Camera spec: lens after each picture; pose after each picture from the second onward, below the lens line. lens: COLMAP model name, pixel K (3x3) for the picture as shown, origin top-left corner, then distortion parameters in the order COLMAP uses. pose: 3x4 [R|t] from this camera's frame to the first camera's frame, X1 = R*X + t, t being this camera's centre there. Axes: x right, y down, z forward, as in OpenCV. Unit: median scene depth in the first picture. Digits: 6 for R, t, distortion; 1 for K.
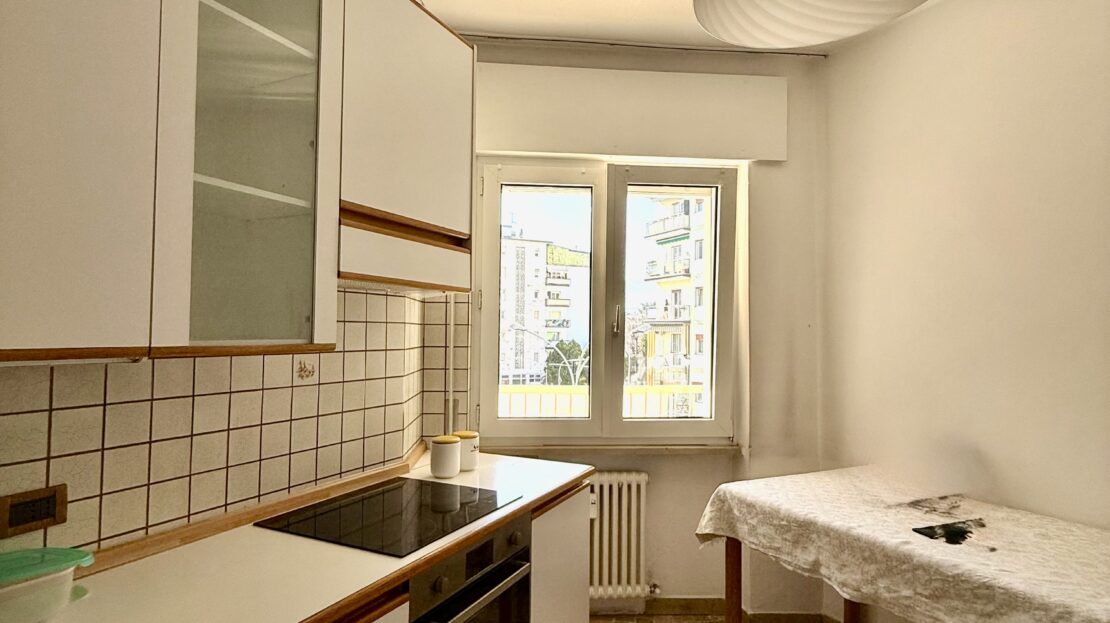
lens RADIAL K [[607.3, 0, 555.2], [0, 607.3, 310.2], [0, 0, 1]] dist [-0.003451, -0.001603]
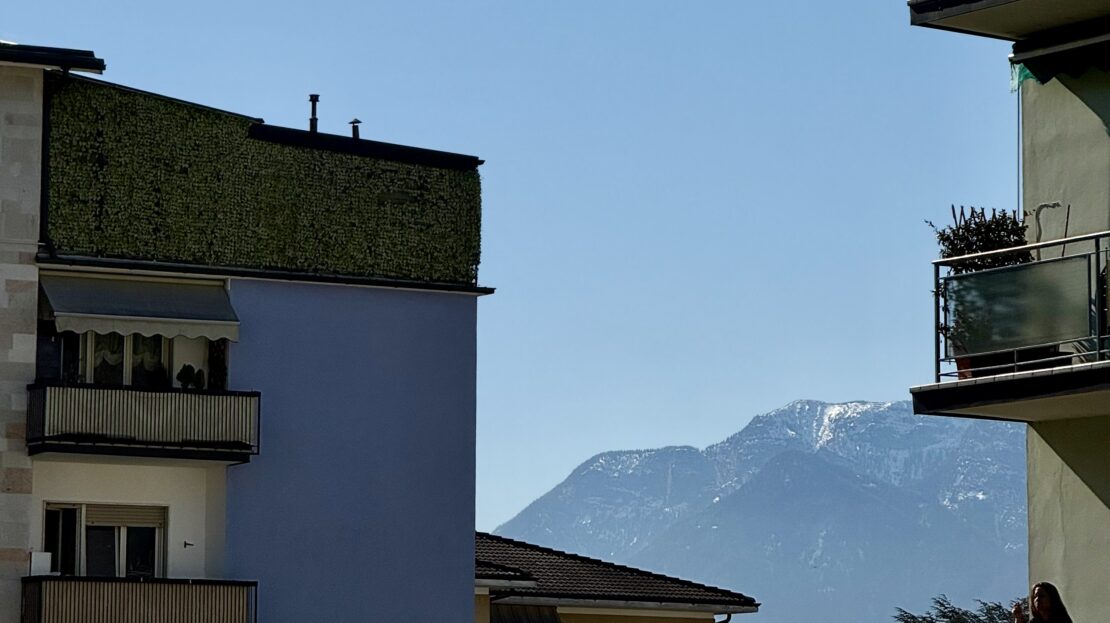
lens RADIAL K [[3582.5, 0, 547.2], [0, 3582.5, 307.2], [0, 0, 1]] dist [-0.102601, 0.000000]
pose [[0.993870, -0.000439, 0.110556, 0.005554], [0.009224, 0.996835, -0.078965, -0.015600], [-0.110171, 0.079500, 0.990728, 0.361098]]
